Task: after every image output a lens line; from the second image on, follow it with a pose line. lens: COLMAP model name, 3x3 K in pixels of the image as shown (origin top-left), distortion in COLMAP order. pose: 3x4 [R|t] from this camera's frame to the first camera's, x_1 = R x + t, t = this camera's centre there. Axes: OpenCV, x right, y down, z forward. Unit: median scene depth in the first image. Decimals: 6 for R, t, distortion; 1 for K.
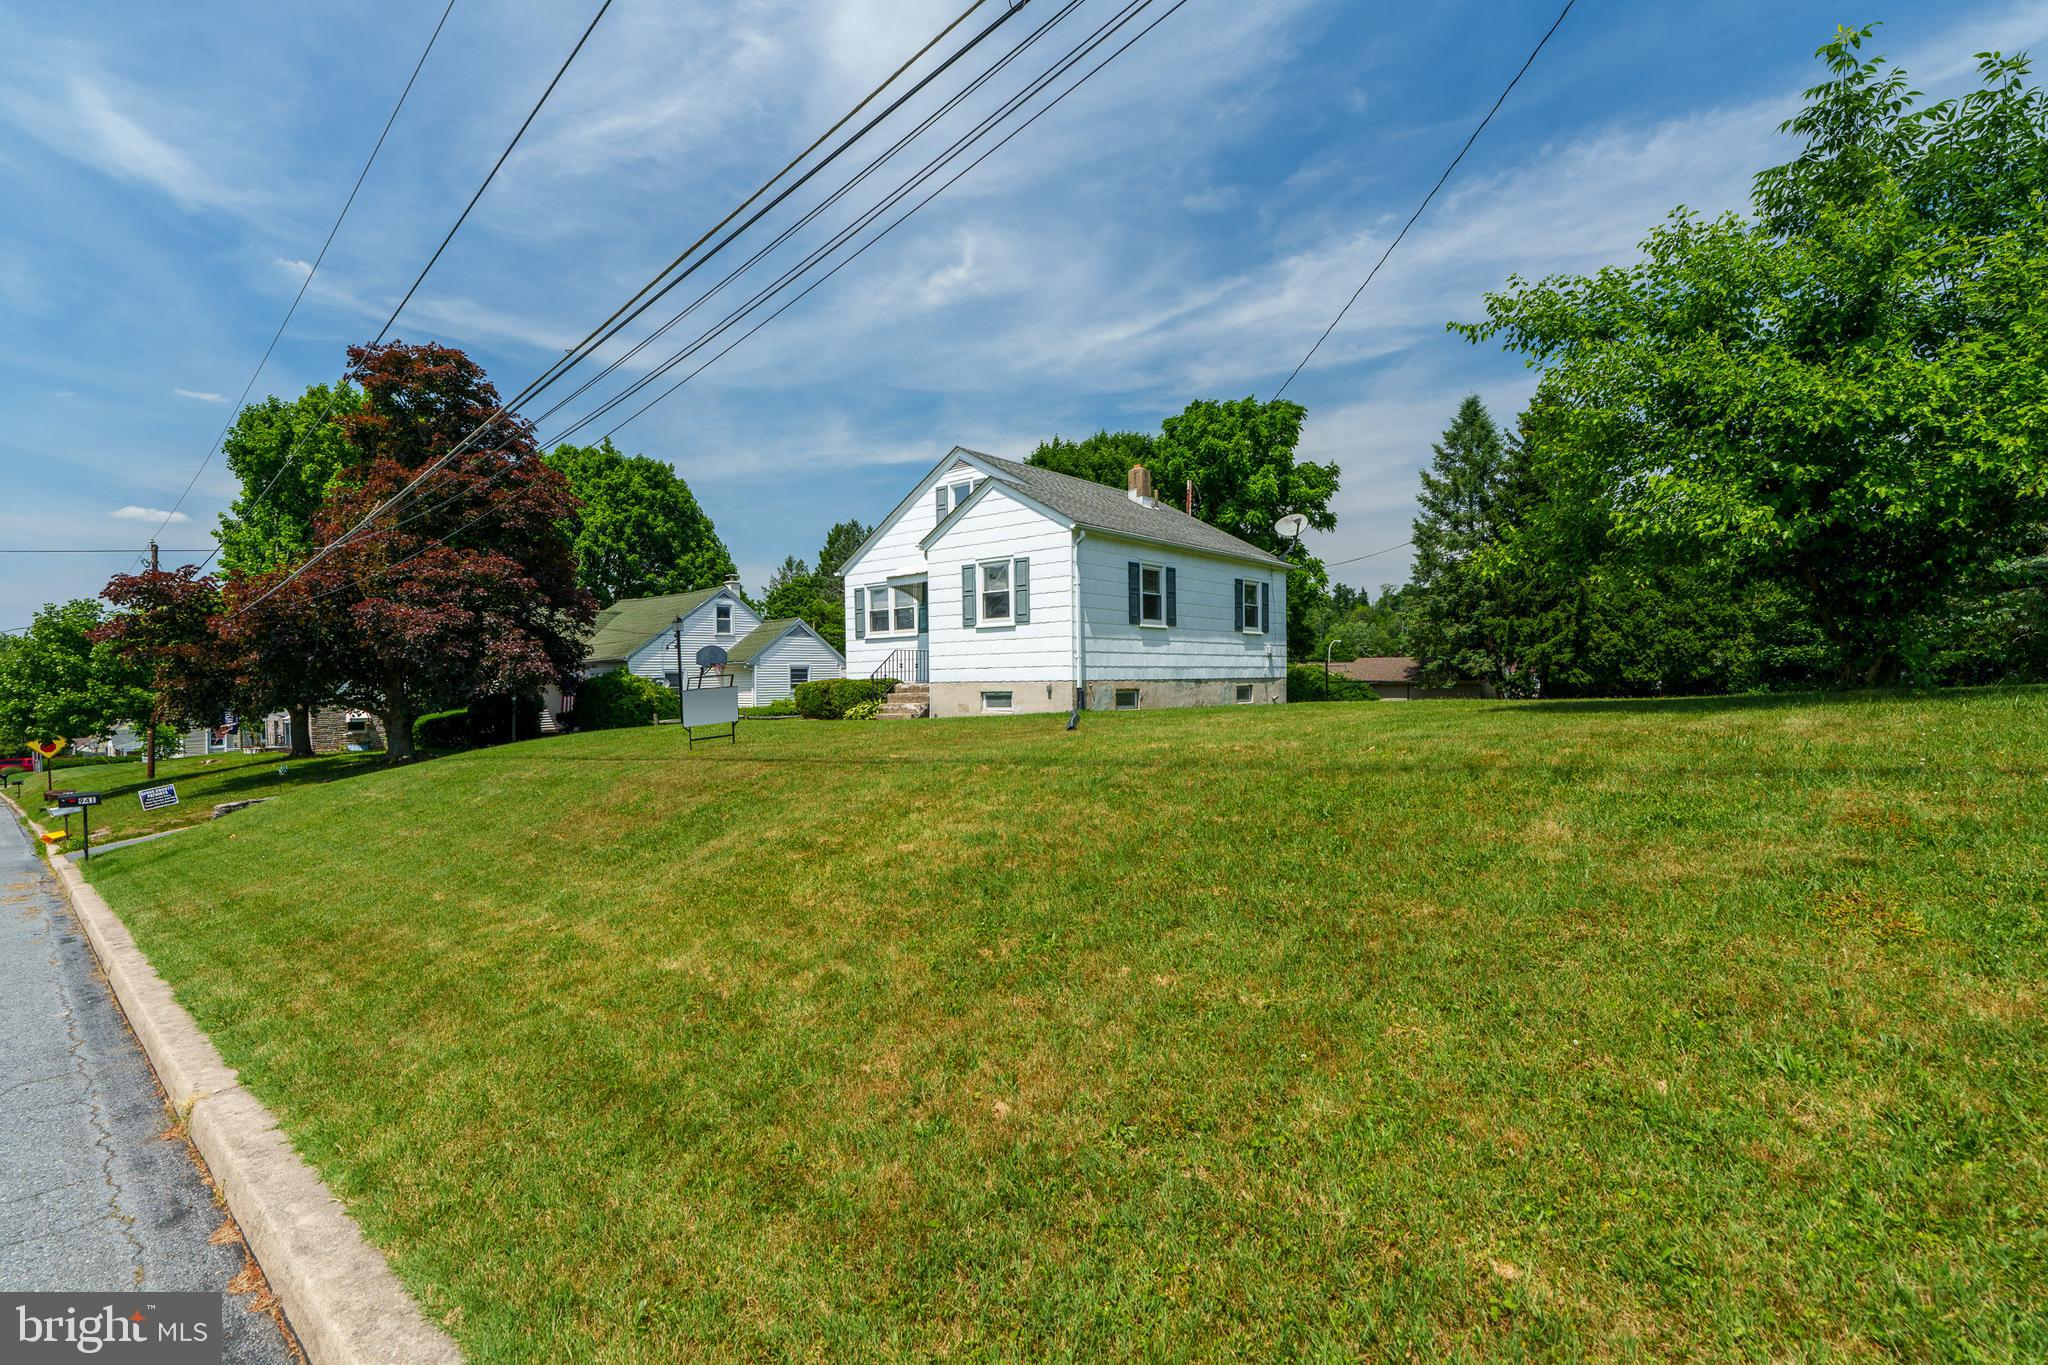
lens RADIAL K [[939.2, 0, 1025.3], [0, 939.2, 702.7], [0, 0, 1]] dist [-0.002674, -0.001287]
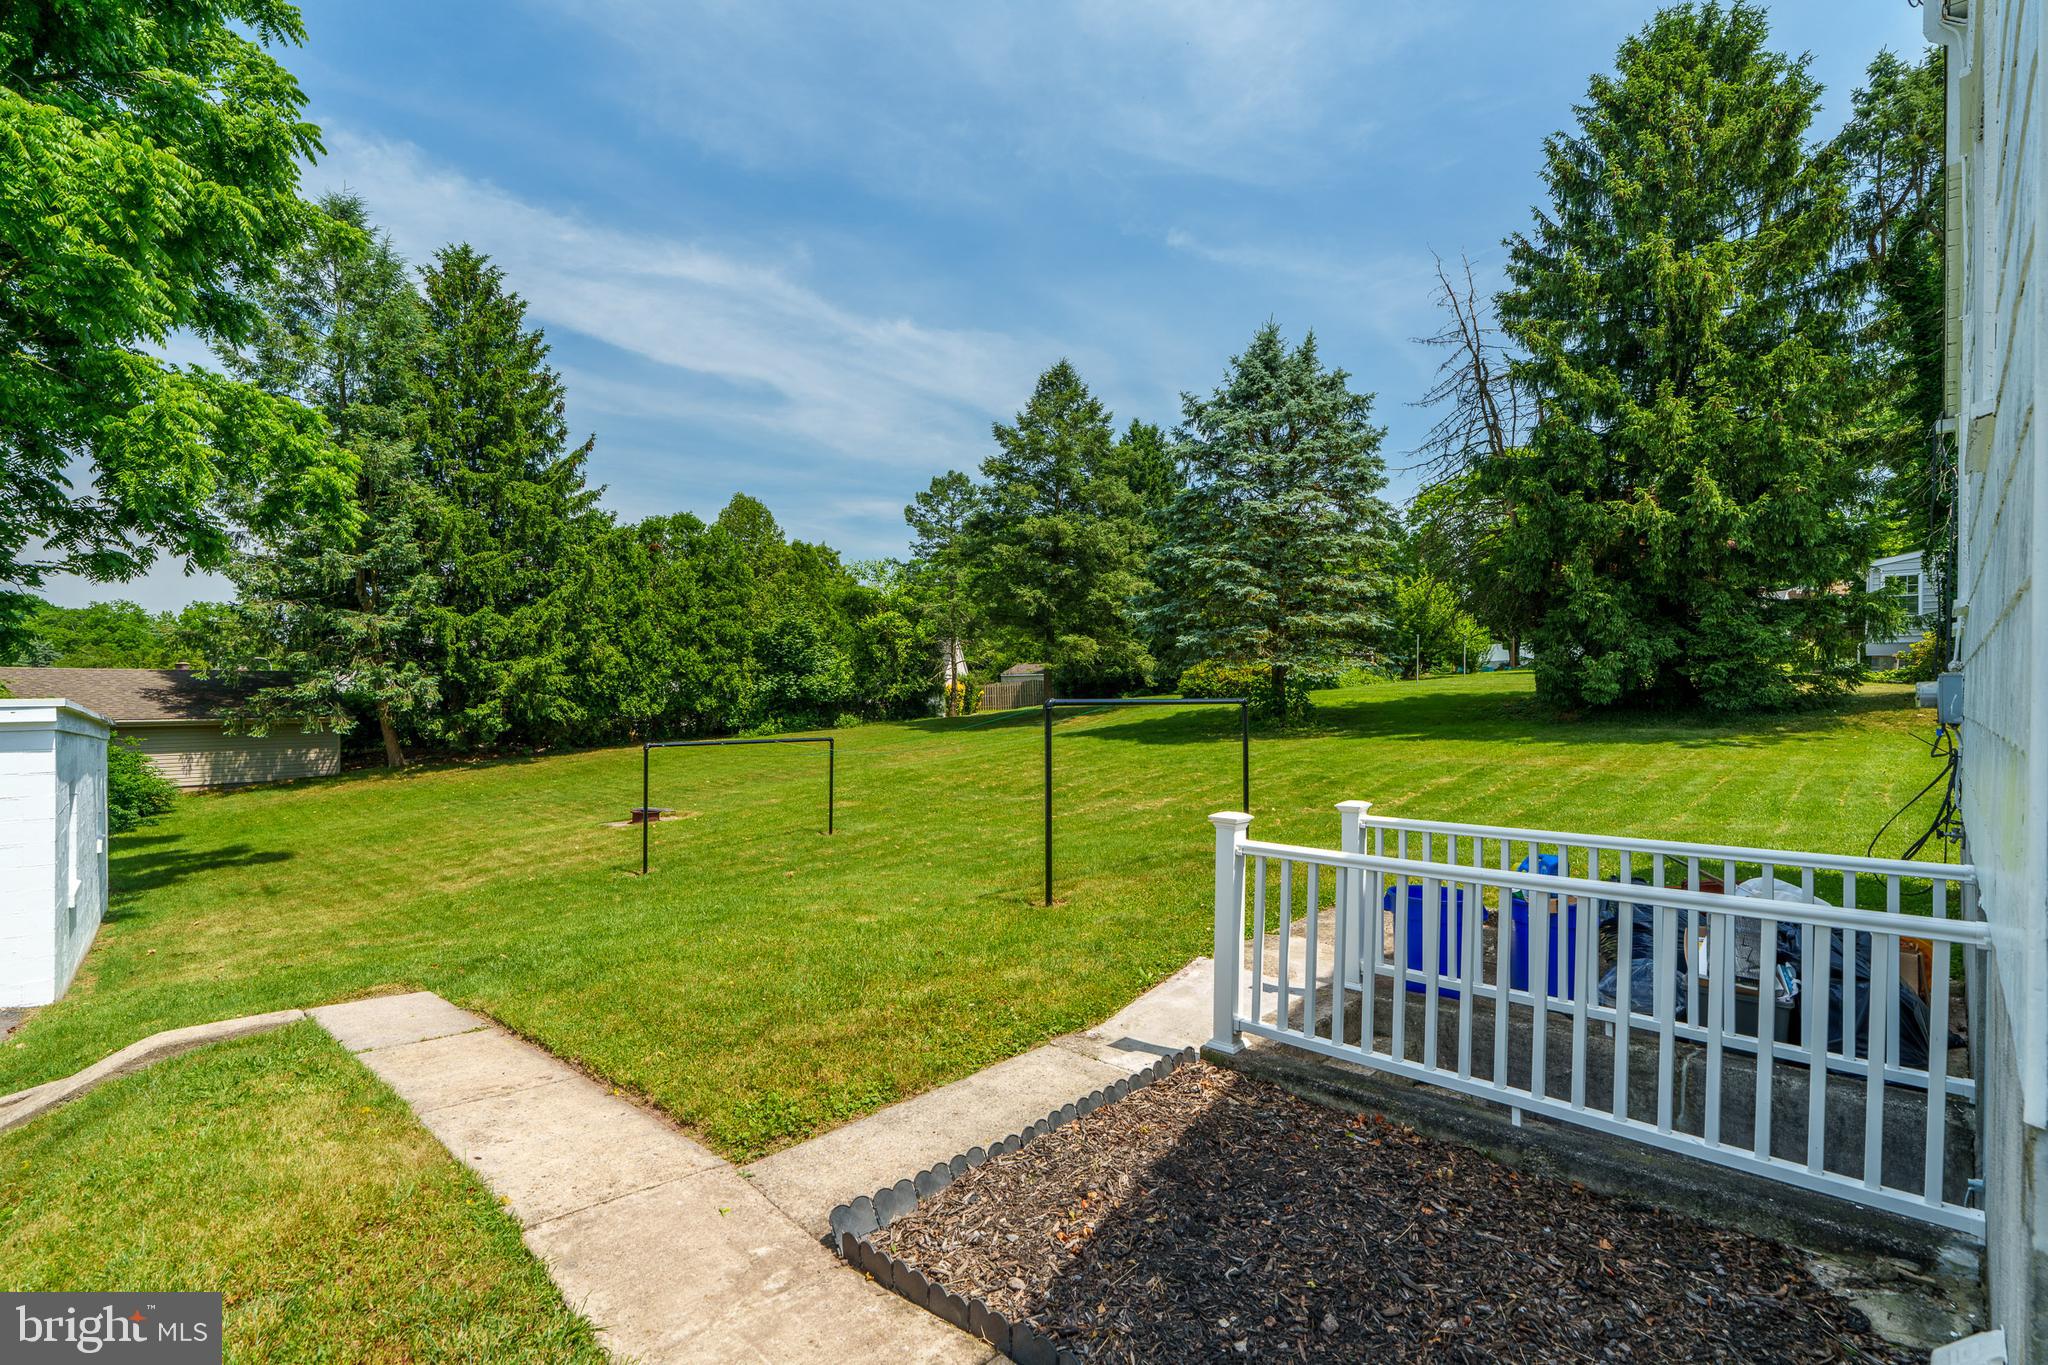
lens RADIAL K [[939.2, 0, 1032.9], [0, 939.2, 681.3], [0, 0, 1]] dist [-0.002674, -0.001287]
pose [[0.089049, 0.018373, 0.995858, -0.063275], [0.018853, 0.999620, -0.020128, -0.056250], [-0.995849, 0.020568, 0.088669, 1.206642]]
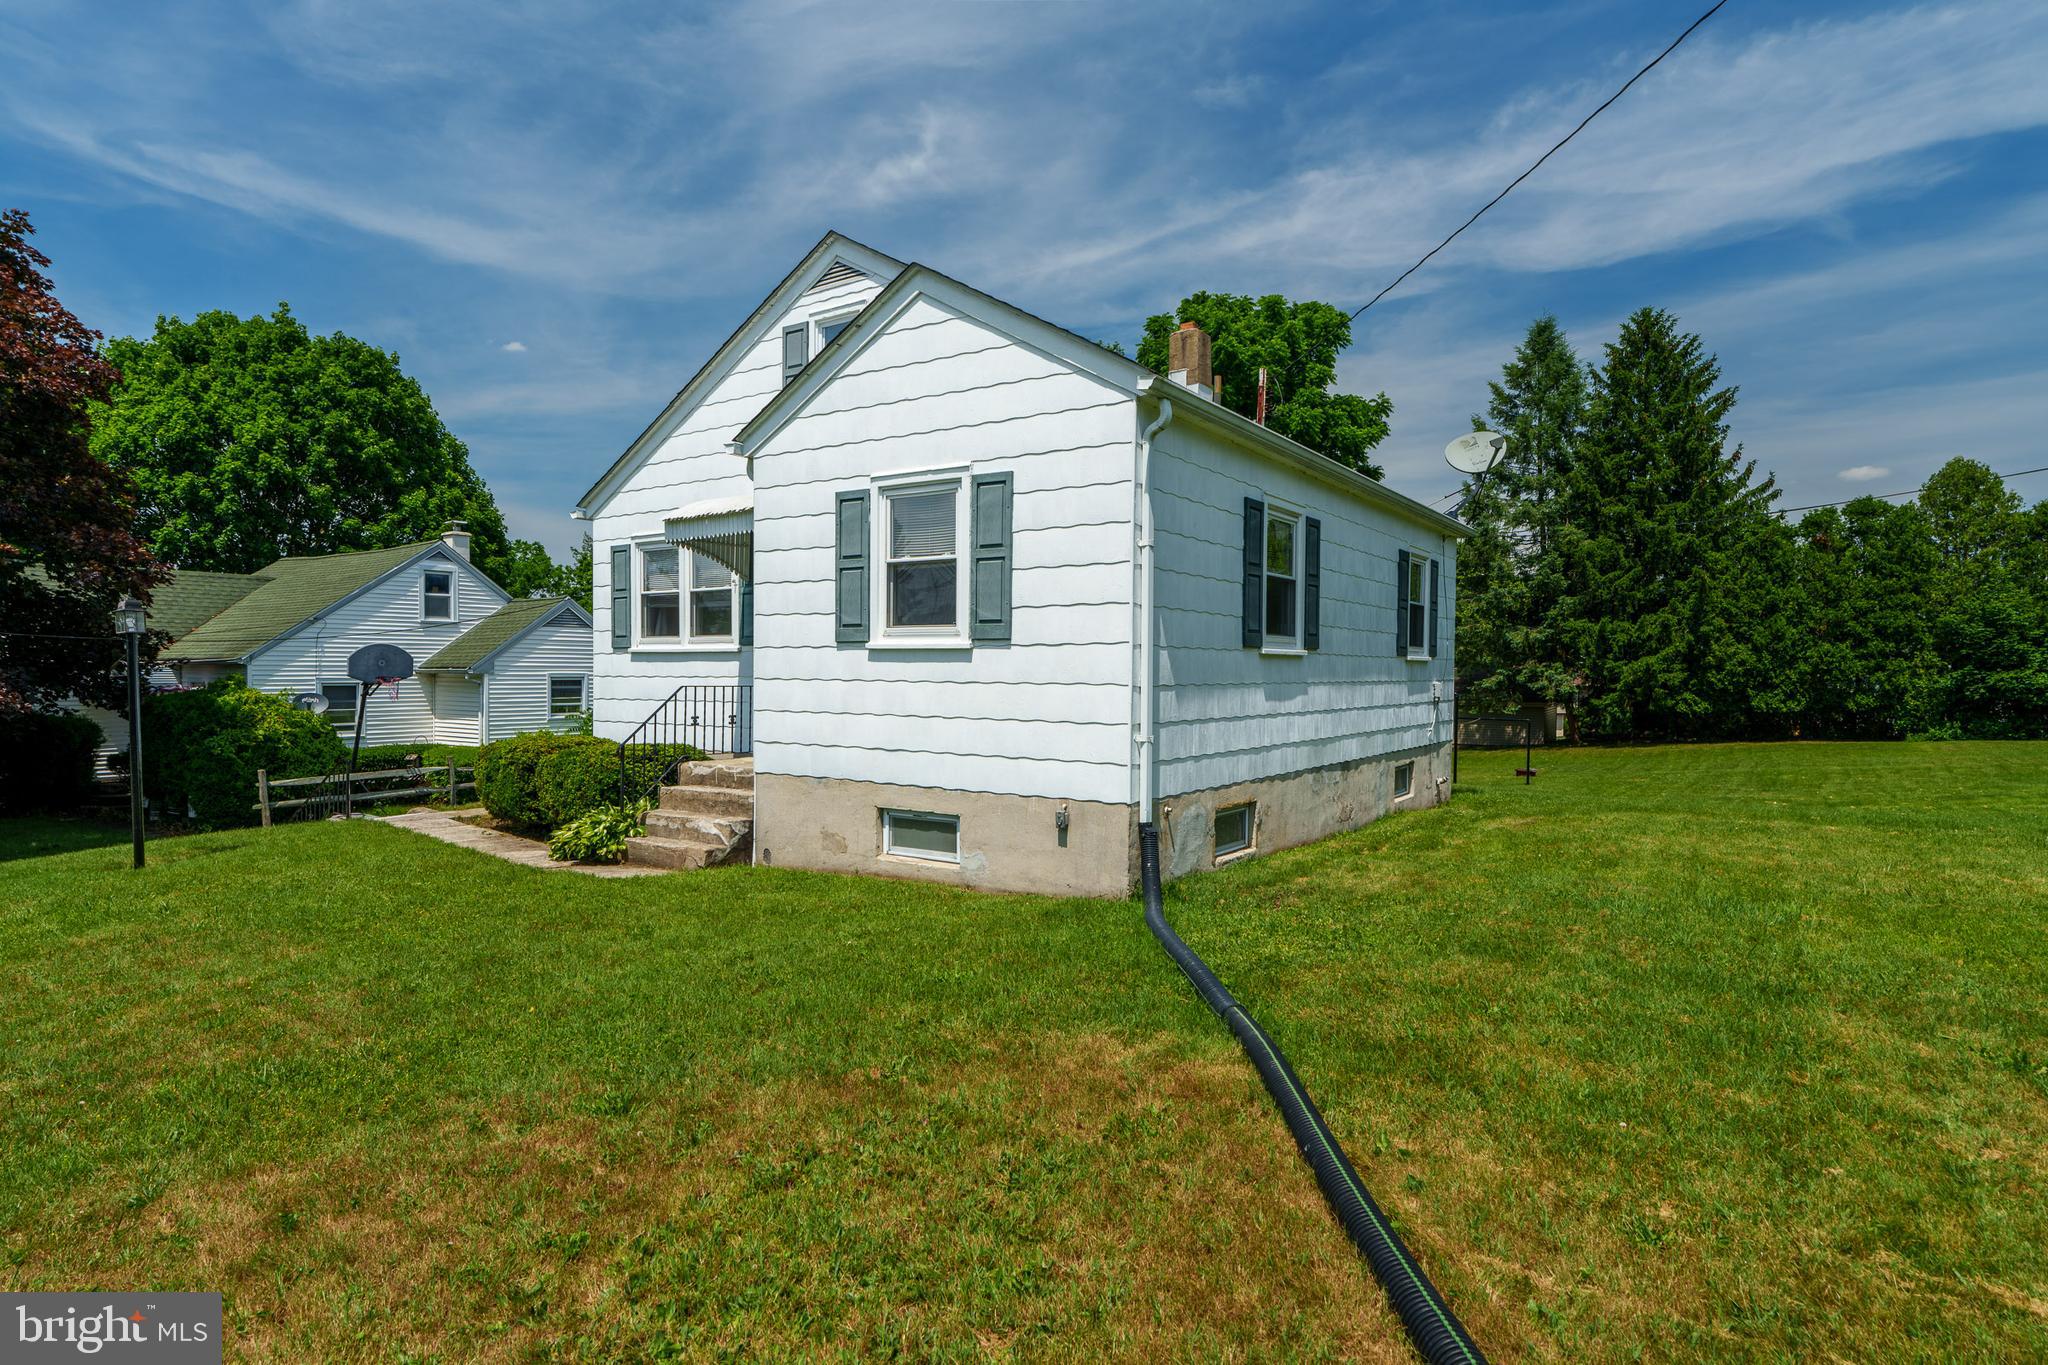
lens RADIAL K [[1083.7, 0, 1026.6], [0, 1083.7, 703.8], [0, 0, 1]] dist [-0.006132, 0.002521]
pose [[0.994664, 0.017591, 0.101660, -0.024832], [-0.018432, 0.999803, 0.007337, -0.047145], [-0.101511, -0.009171, 0.994792, 0.413293]]
